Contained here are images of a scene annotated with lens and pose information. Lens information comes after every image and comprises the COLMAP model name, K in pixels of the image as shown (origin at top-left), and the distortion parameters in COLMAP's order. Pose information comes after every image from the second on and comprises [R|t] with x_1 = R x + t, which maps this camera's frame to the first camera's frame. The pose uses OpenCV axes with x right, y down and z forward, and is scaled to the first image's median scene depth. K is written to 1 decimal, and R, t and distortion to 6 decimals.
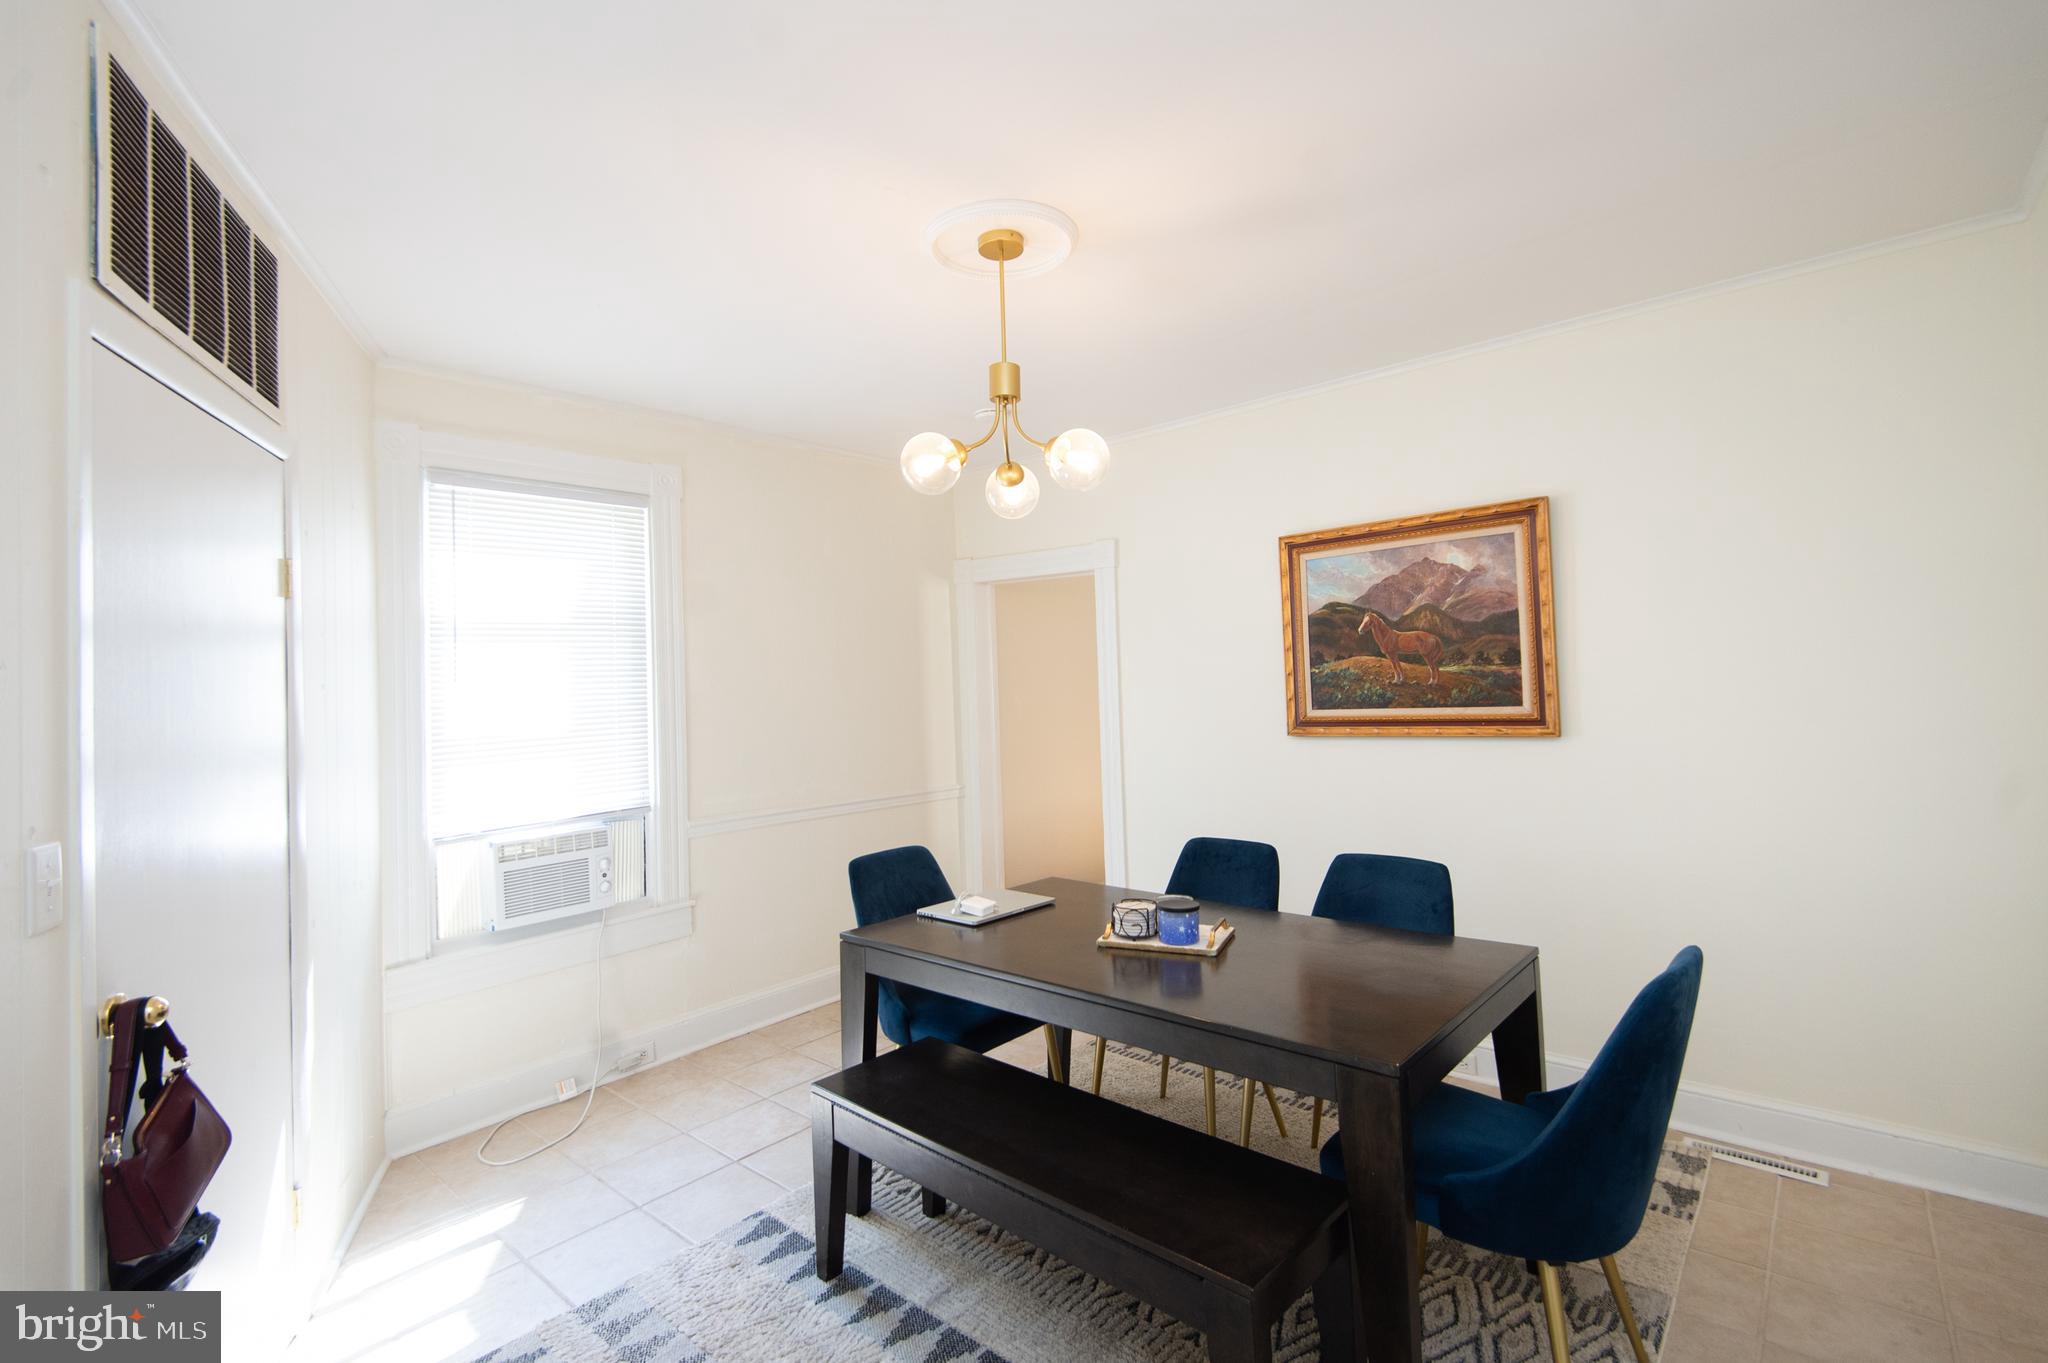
lens RADIAL K [[919.1, 0, 1022.7], [0, 919.1, 684.8], [0, 0, 1]] dist [0.010332, -0.001805]
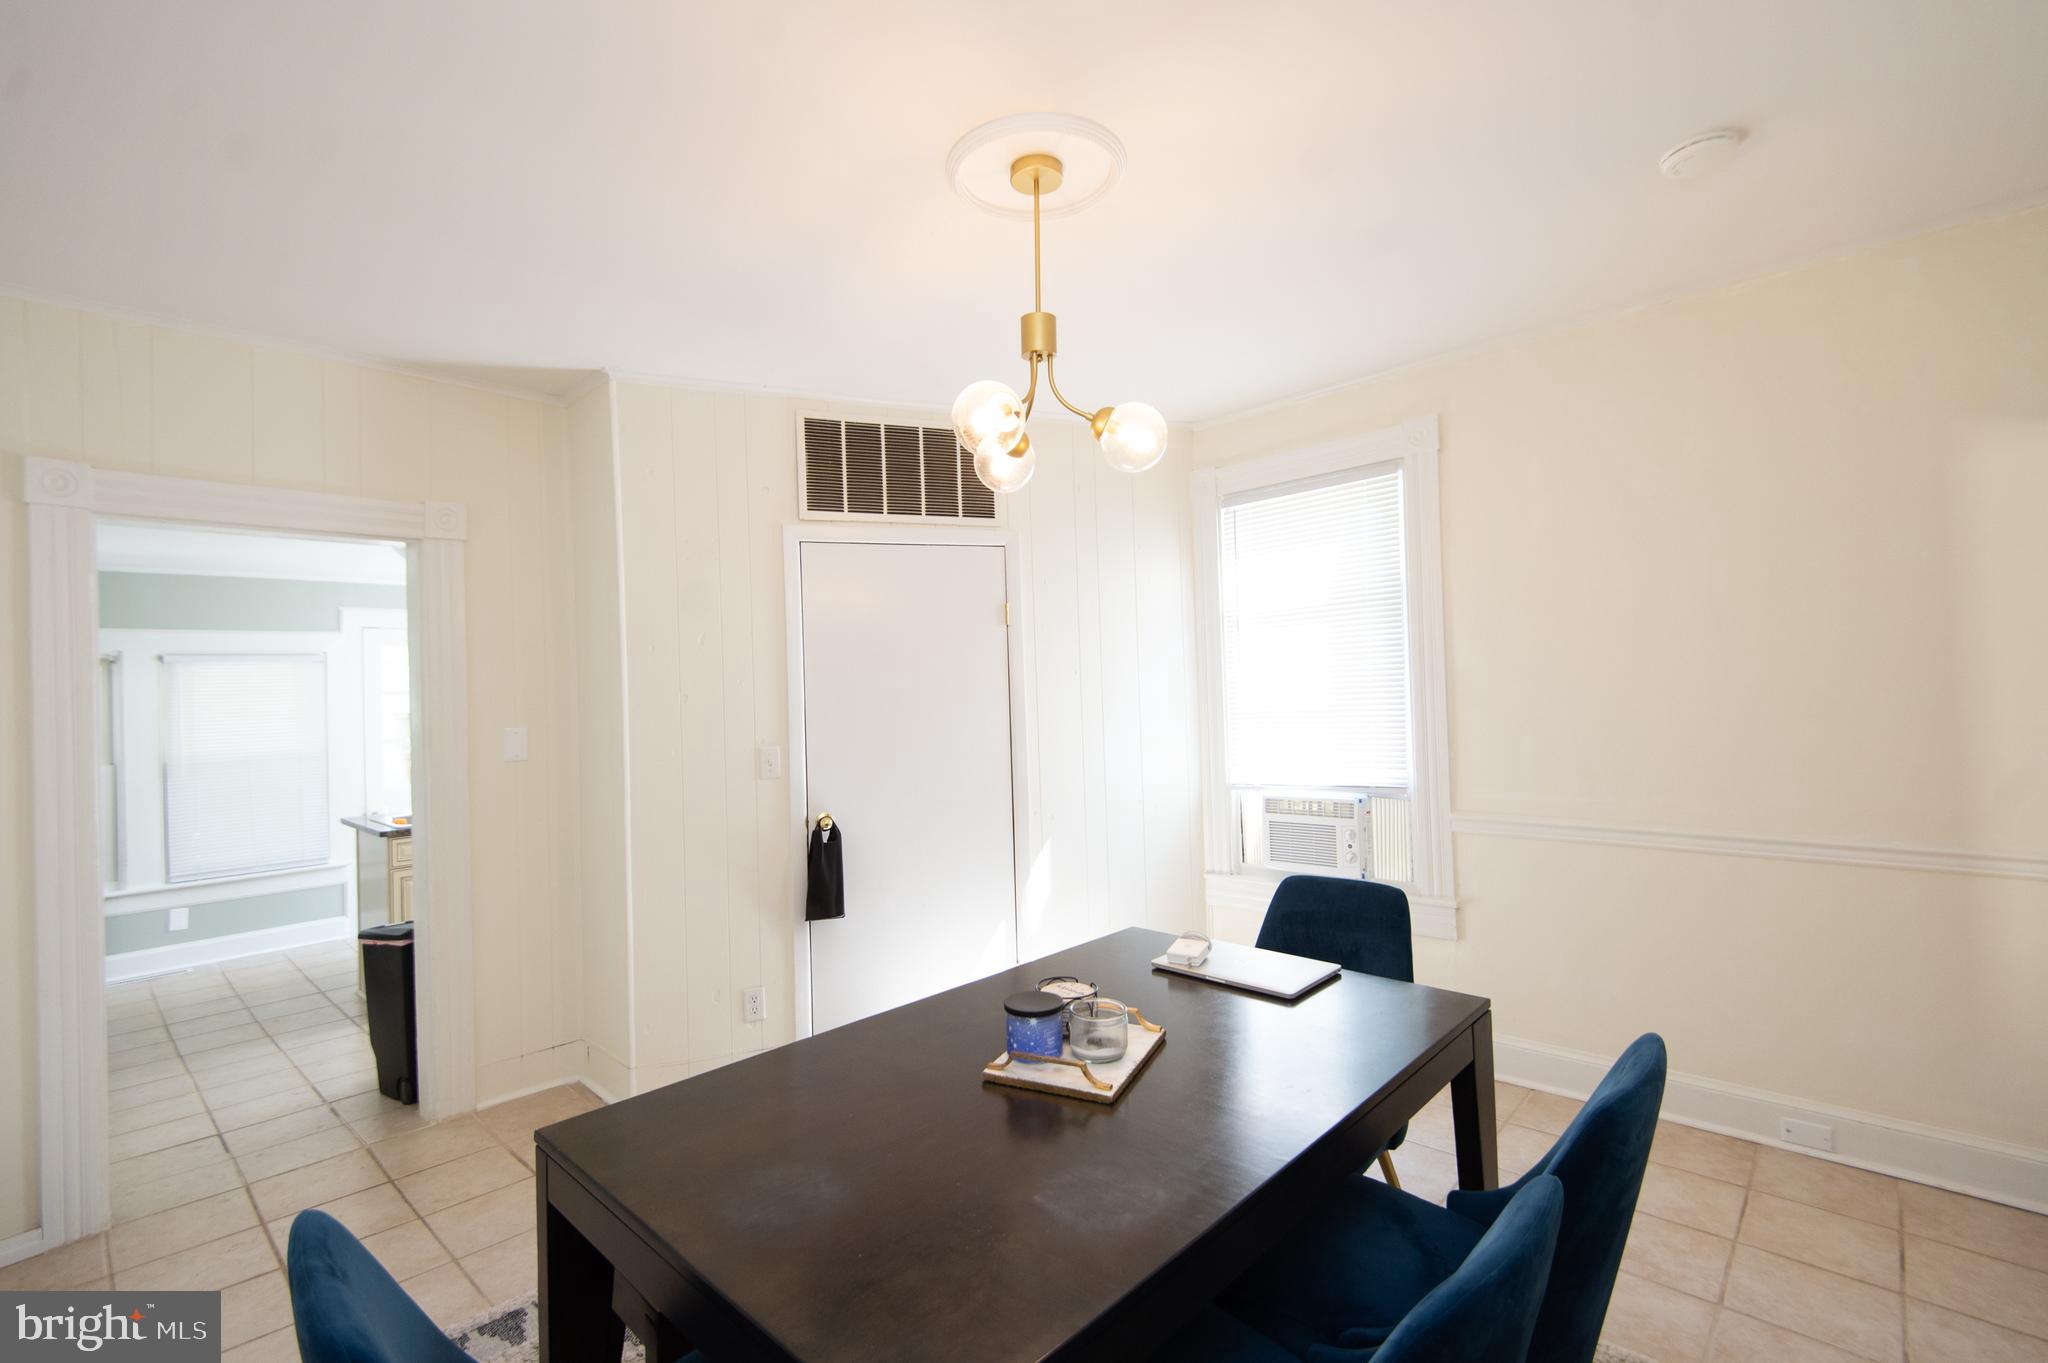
lens RADIAL K [[919.1, 0, 1026.7], [0, 919.1, 674.5], [0, 0, 1]] dist [0.010332, -0.001805]
pose [[-0.019236, 0.022877, -0.999553, 0.581045], [0.034310, 0.999164, 0.022208, -0.020215], [0.999226, -0.033867, -0.020005, 0.675838]]
